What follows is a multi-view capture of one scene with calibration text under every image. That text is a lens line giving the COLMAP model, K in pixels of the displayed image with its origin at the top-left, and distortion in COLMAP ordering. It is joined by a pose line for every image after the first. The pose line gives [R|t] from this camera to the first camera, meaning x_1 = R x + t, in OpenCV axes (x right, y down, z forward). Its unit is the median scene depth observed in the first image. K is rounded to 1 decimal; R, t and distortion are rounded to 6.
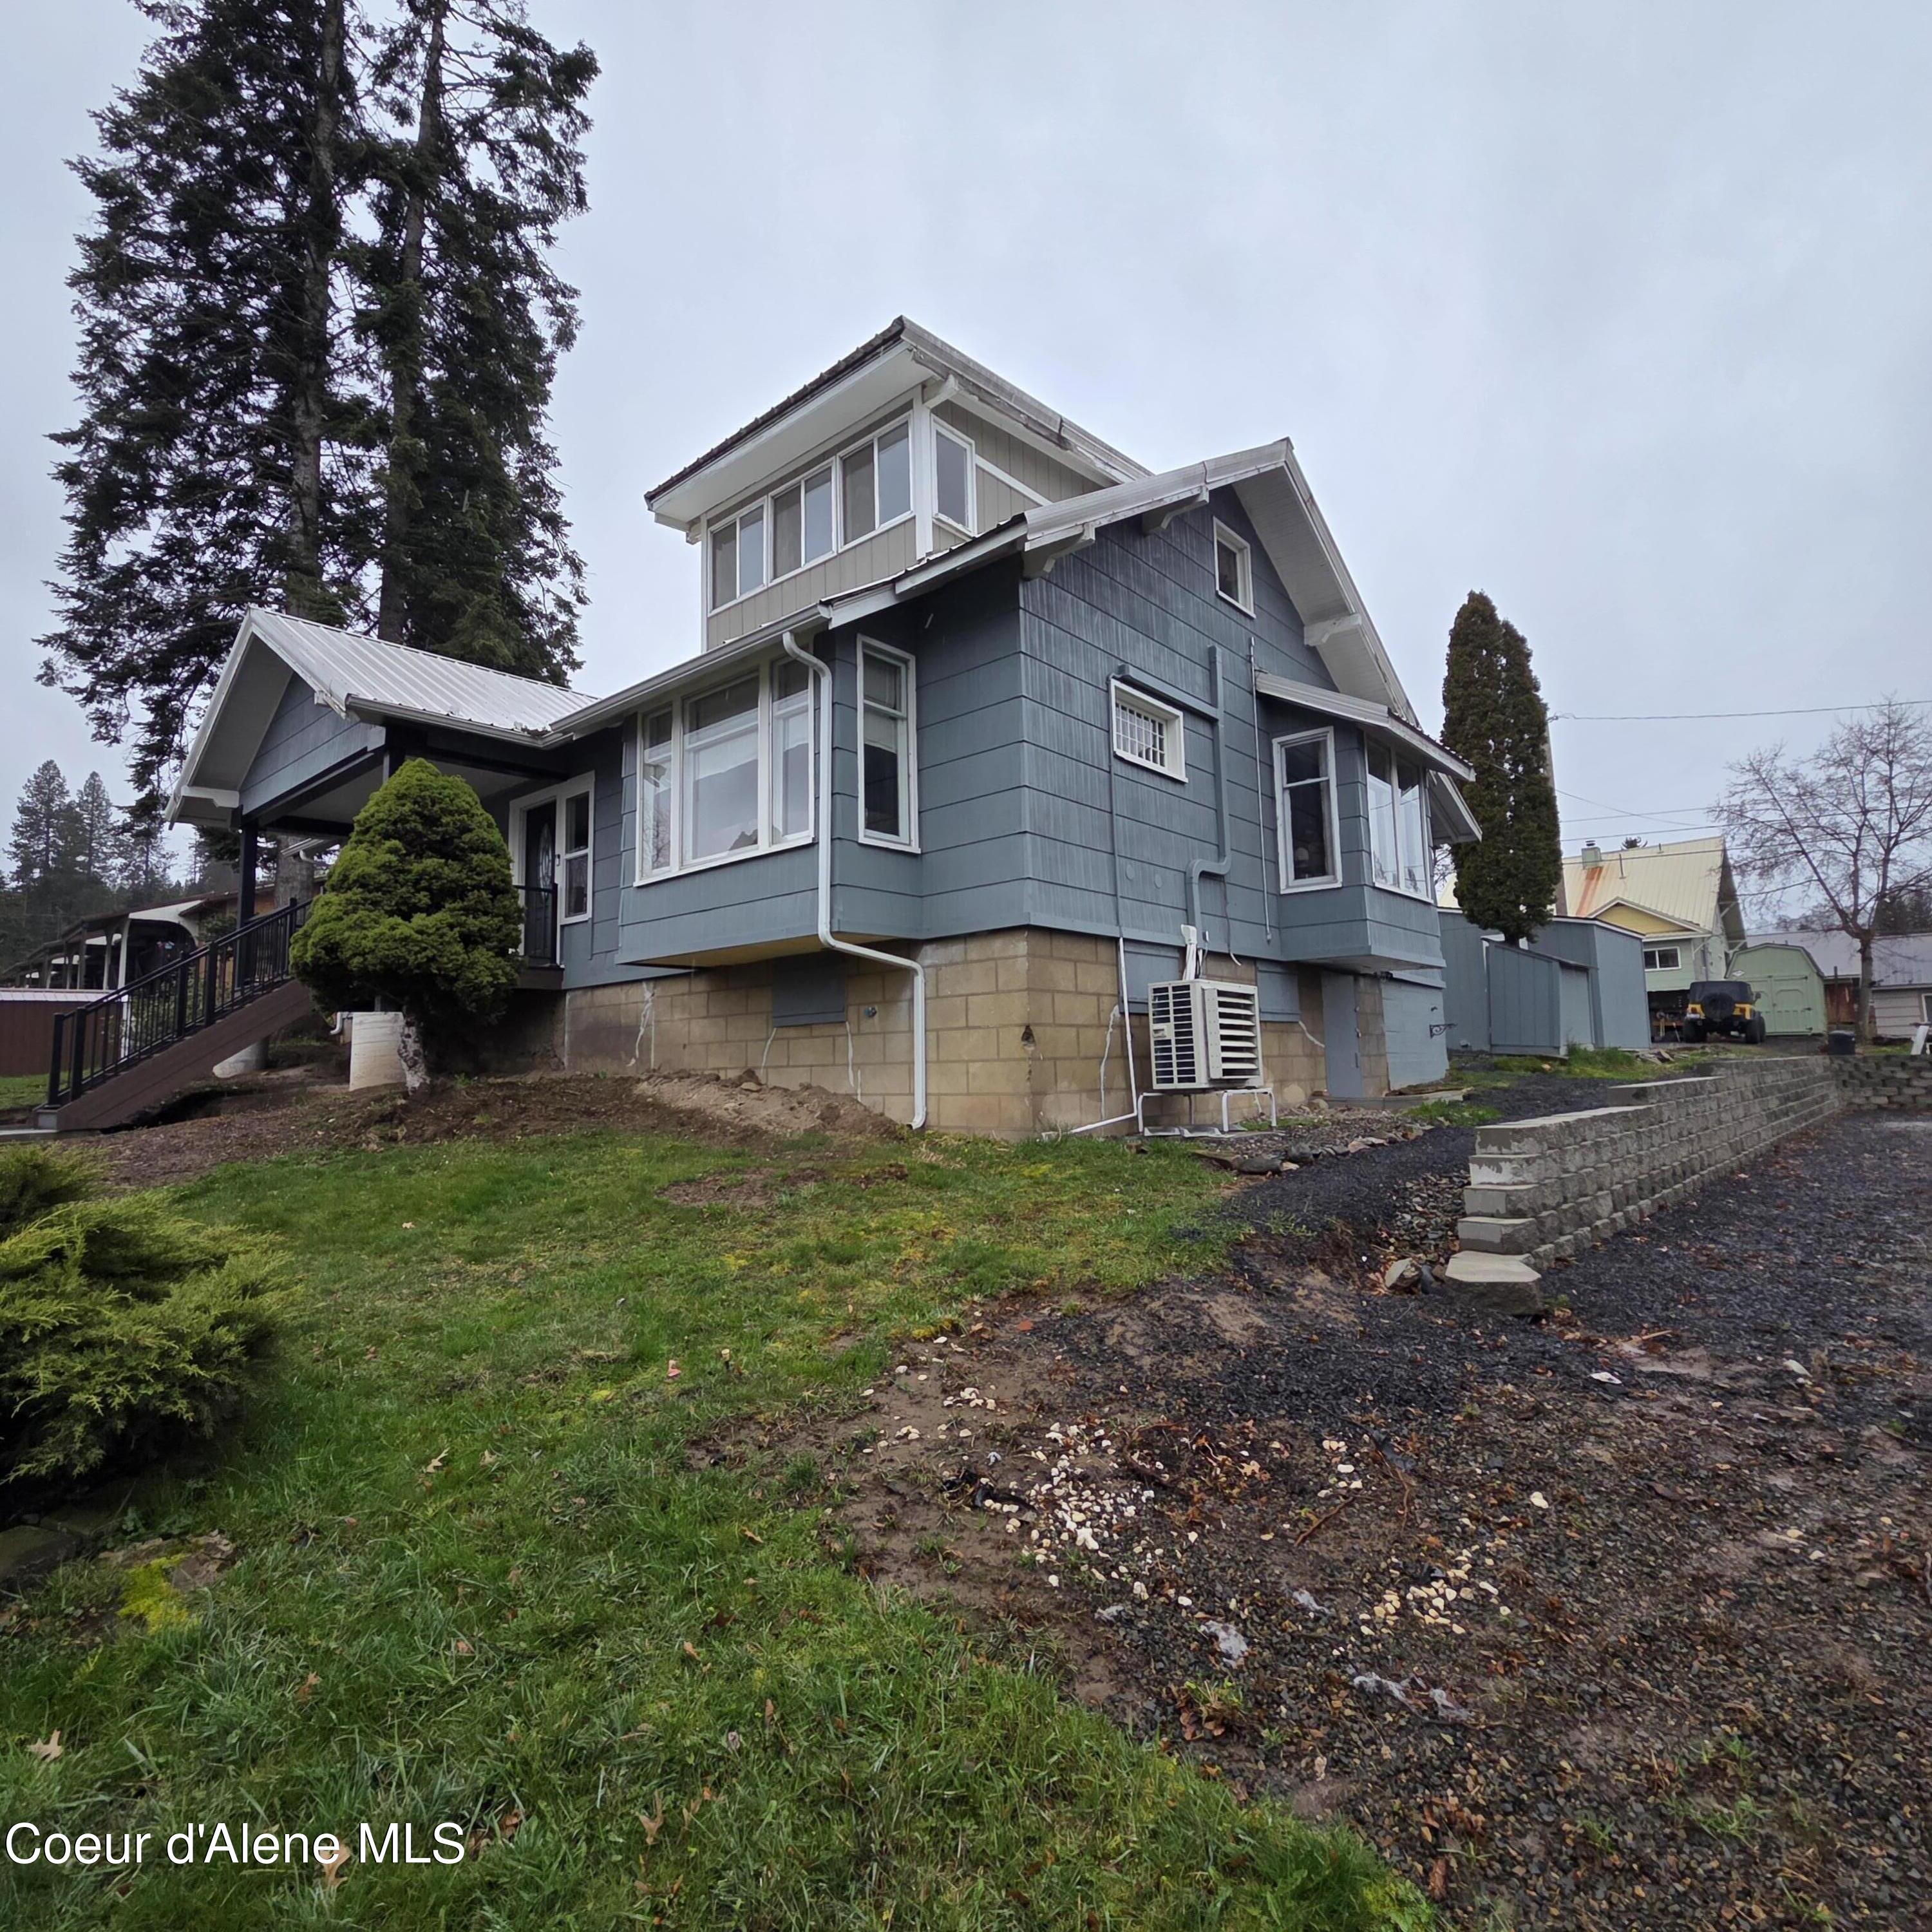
lens RADIAL K [[1055.3, 0, 954.3], [0, 1055.3, 953.2], [0, 0, 1]] dist [0.003591, -0.001965]
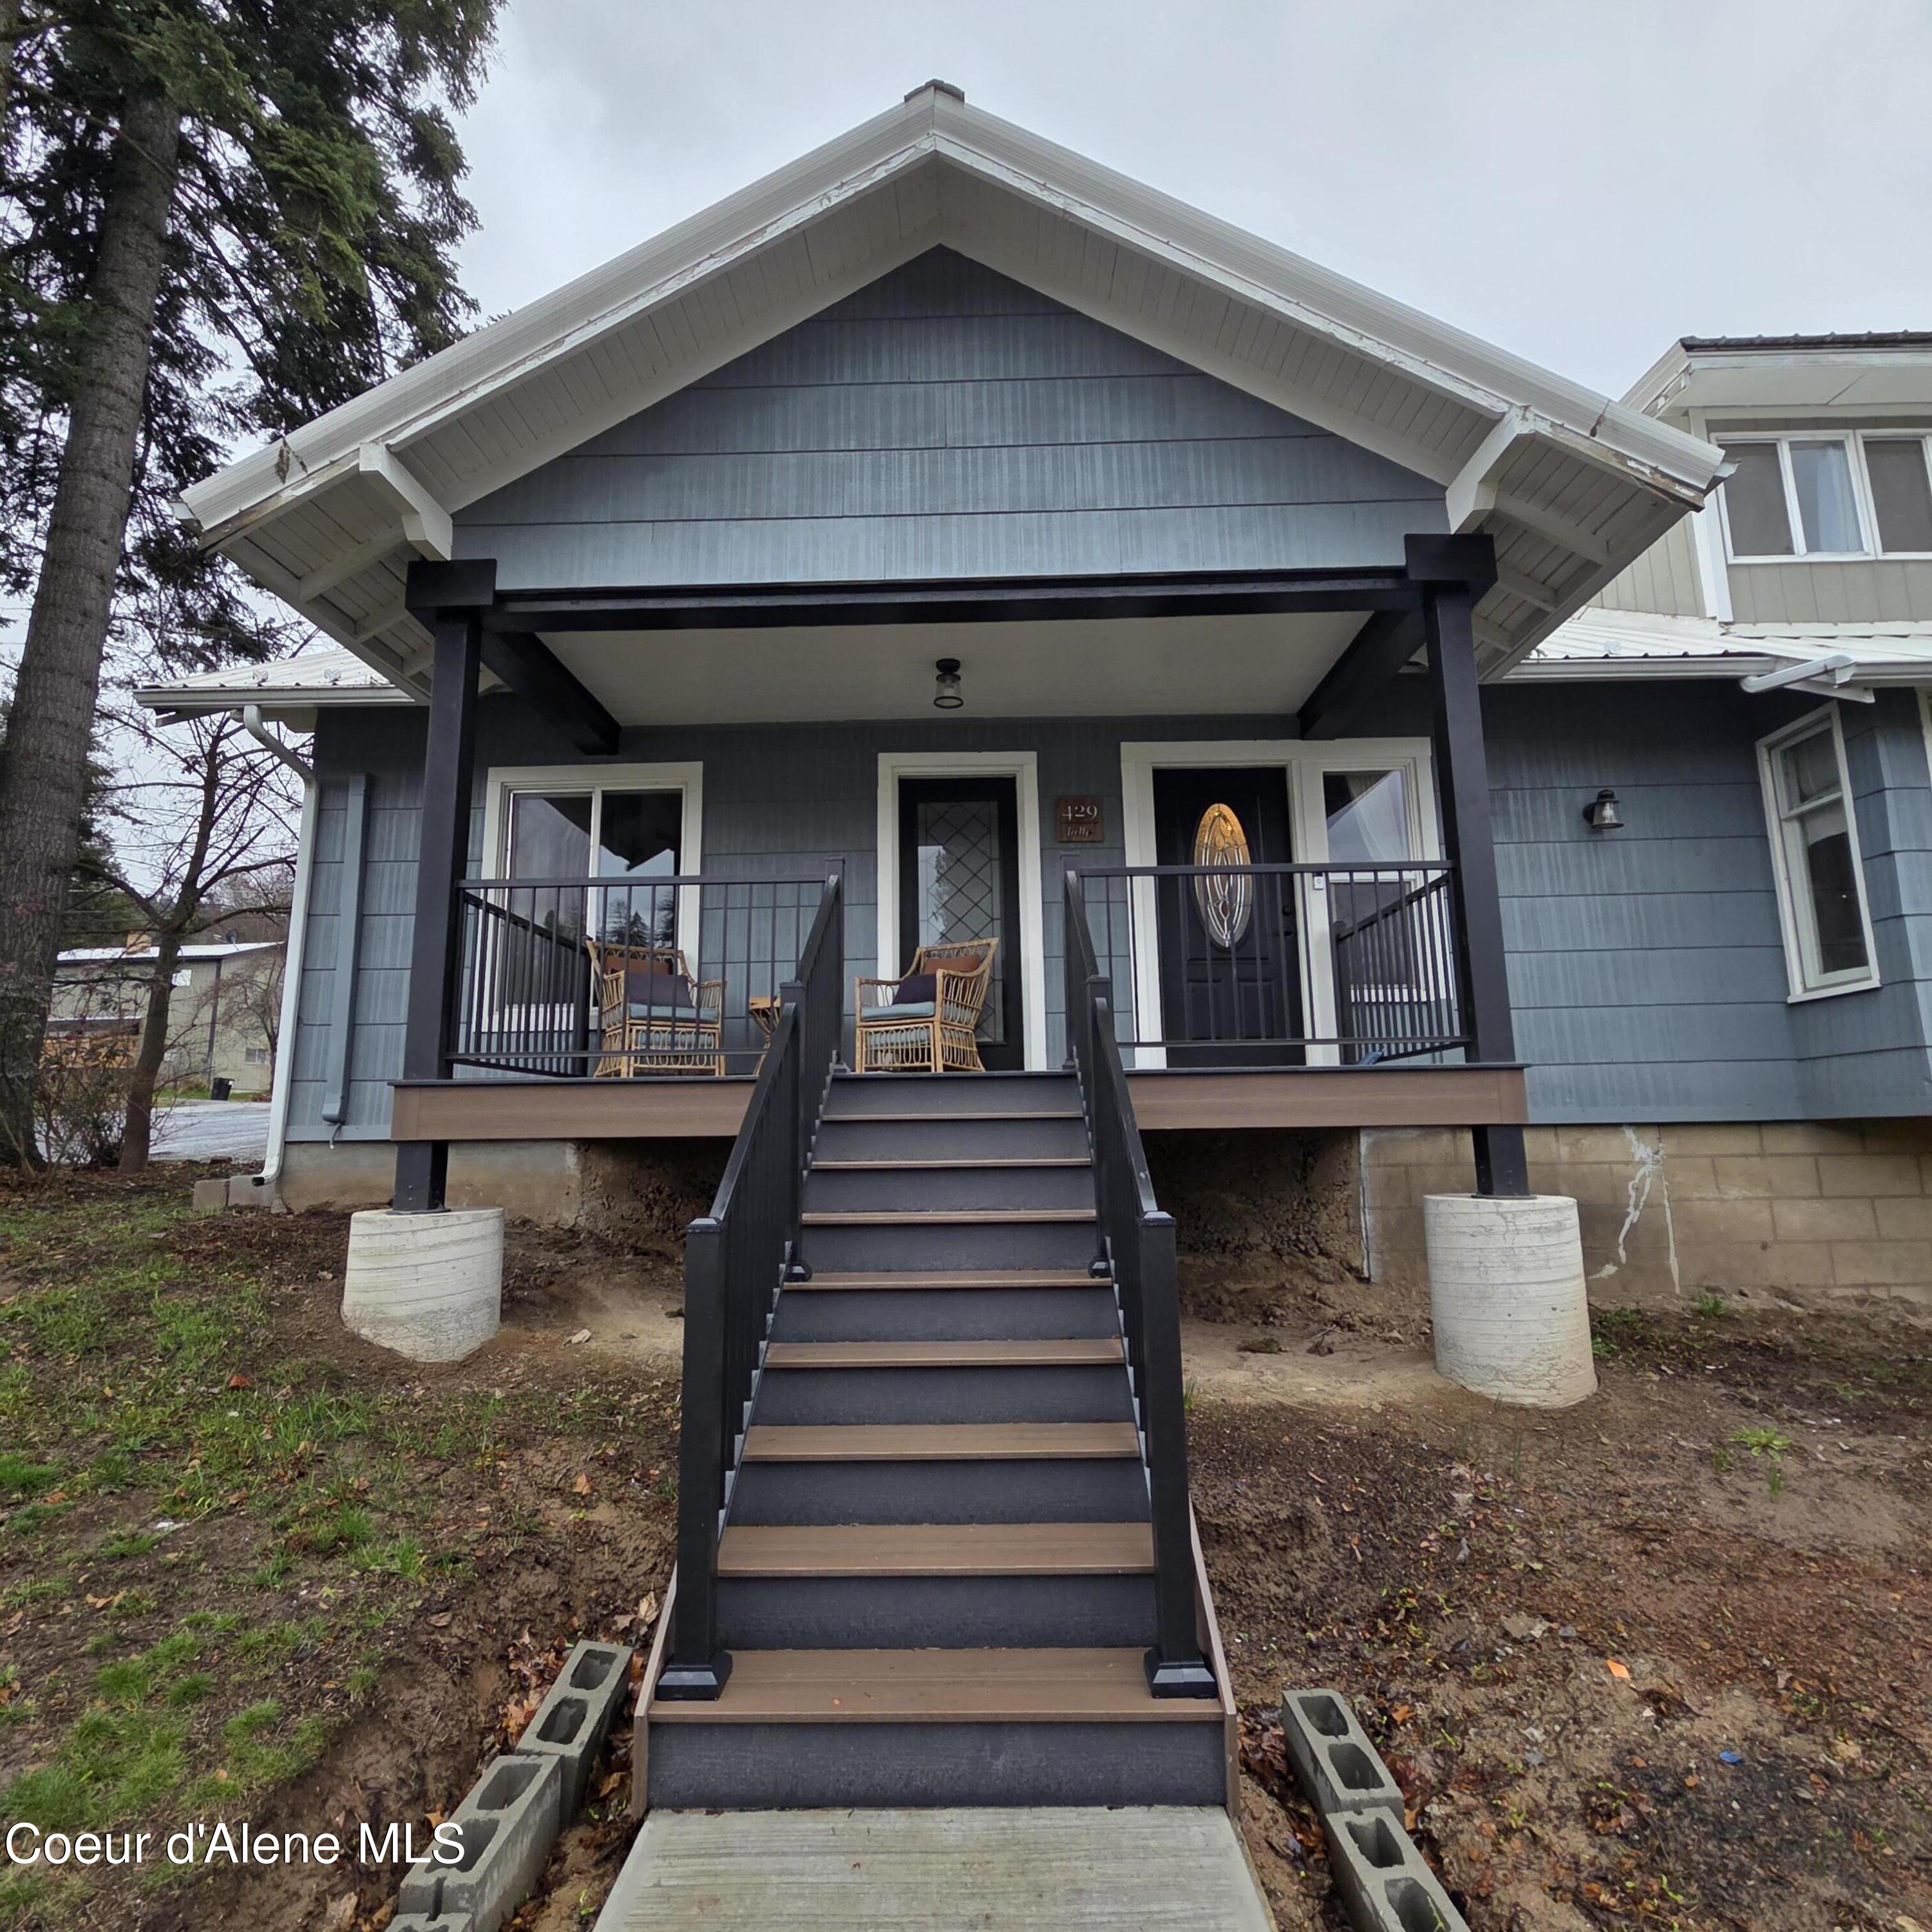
lens RADIAL K [[1055.3, 0, 954.3], [0, 1055.3, 953.2], [0, 0, 1]] dist [0.003591, -0.001965]
pose [[0.764725, 0.113690, 0.634248, -0.972672], [-0.069843, 0.993137, -0.093810, 0.012746], [-0.640561, 0.027441, 0.767417, 0.808049]]
